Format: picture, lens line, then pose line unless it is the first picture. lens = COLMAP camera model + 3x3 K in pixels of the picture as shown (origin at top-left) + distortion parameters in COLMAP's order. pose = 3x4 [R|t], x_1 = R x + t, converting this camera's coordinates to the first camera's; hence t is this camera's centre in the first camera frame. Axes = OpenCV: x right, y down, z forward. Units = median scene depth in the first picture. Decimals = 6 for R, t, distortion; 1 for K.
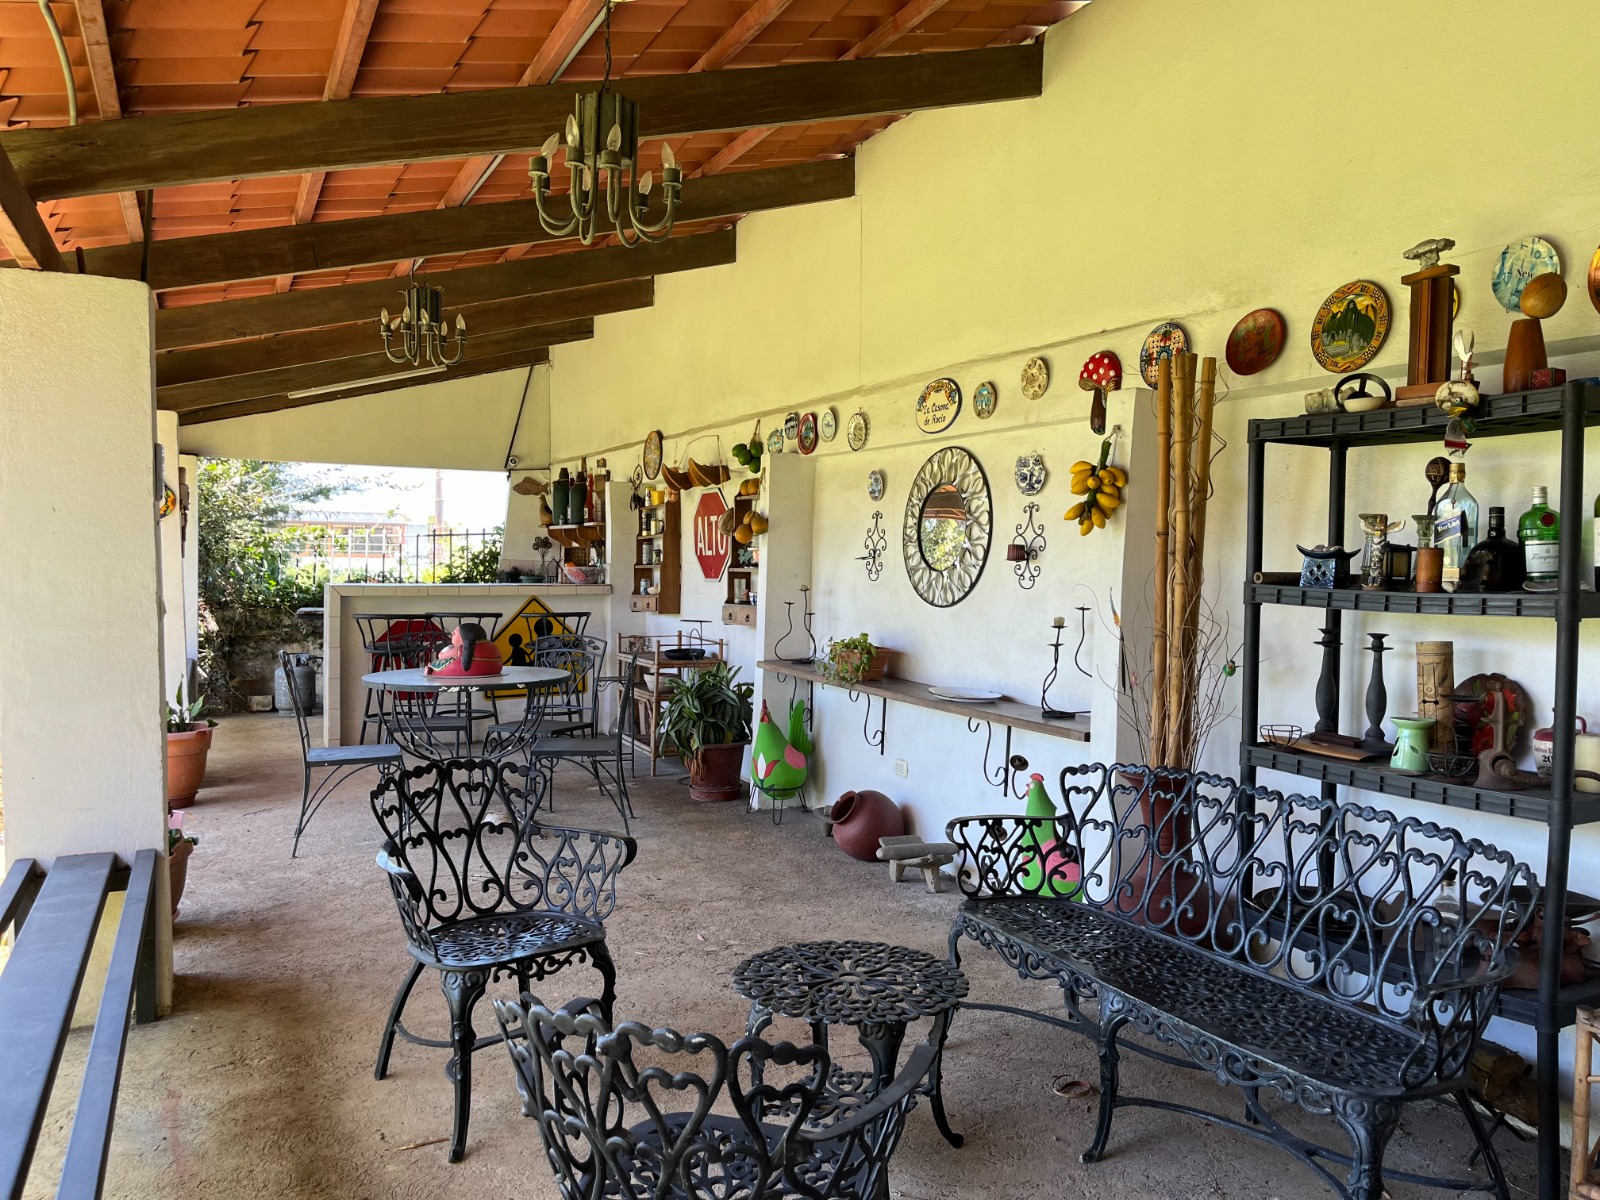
lens RADIAL K [[1184.7, 0, 800.0], [0, 1184.7, 600.0], [0, 0, 1]] dist [0.000244, -0.002295]
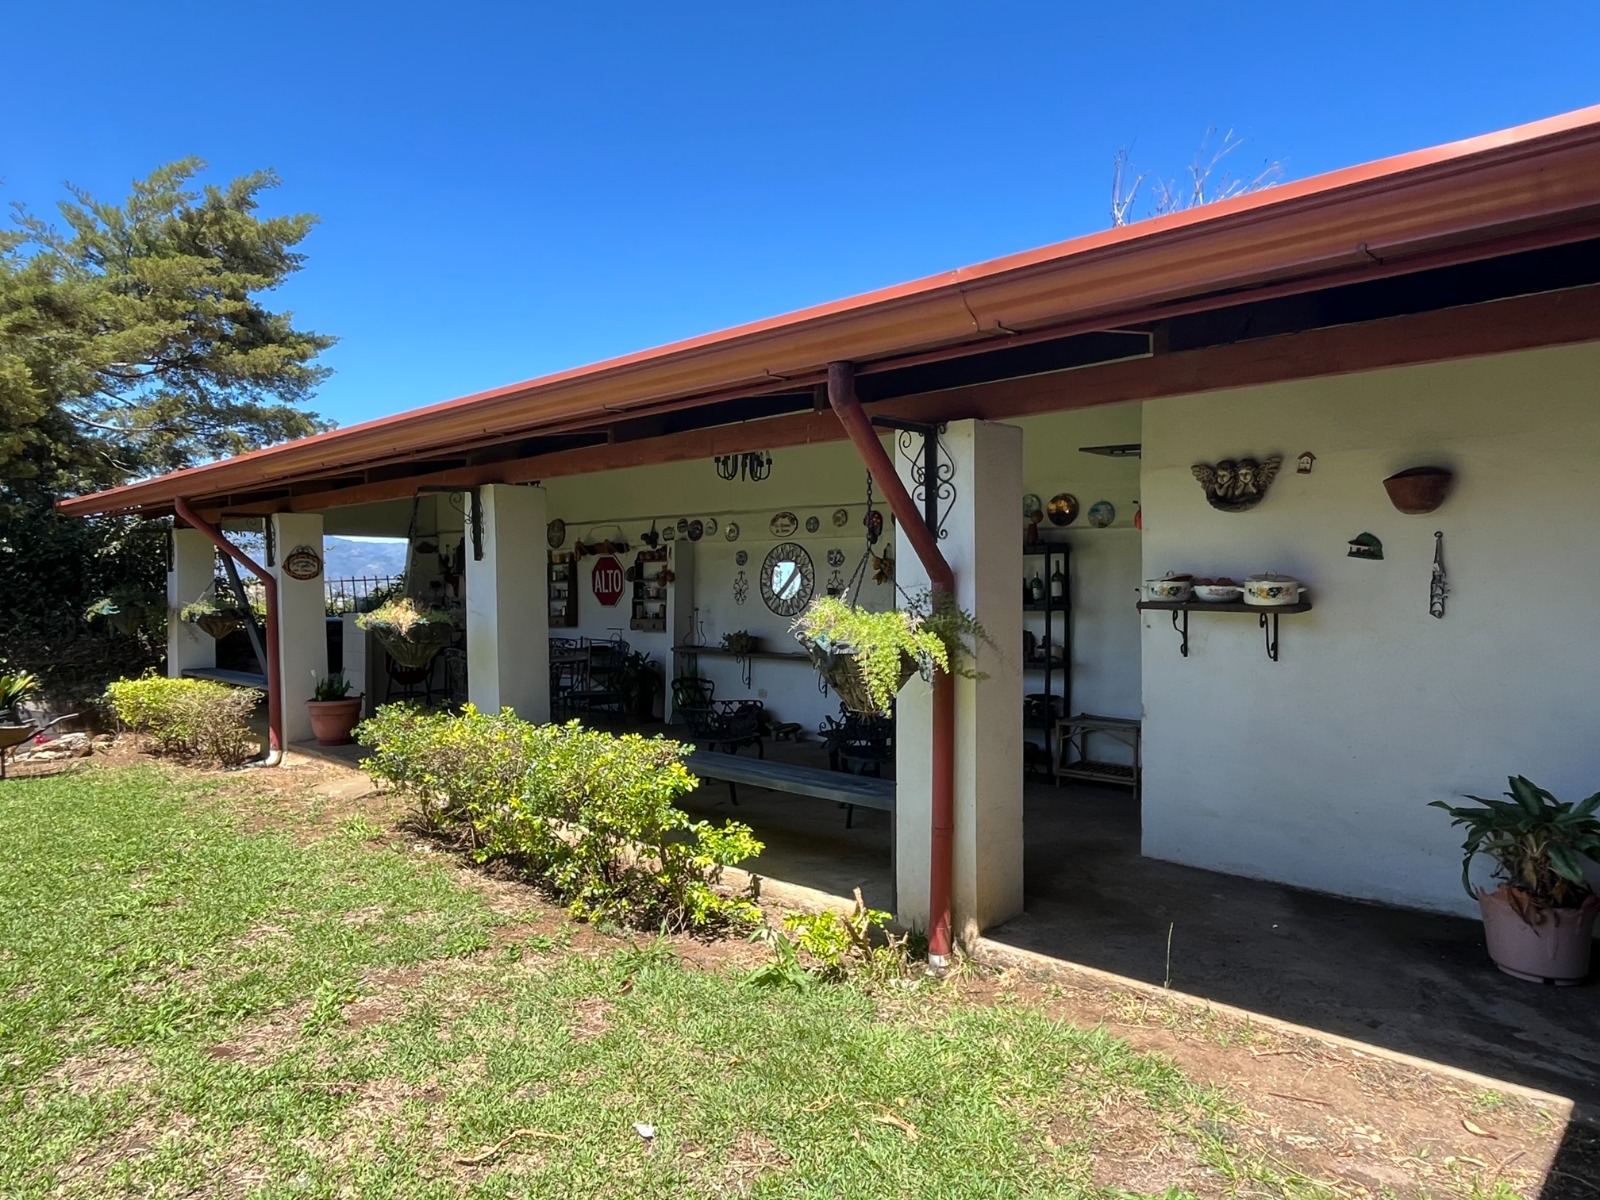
lens RADIAL K [[944.7, 0, 800.0], [0, 944.7, 600.0], [0, 0, 1]] dist [0.000001, -0.000023]
pose [[0.926976, -0.030255, 0.373899, -0.427238], [0.034633, 0.999388, -0.004996, -0.011883], [-0.373519, 0.017581, 0.927456, -0.525801]]
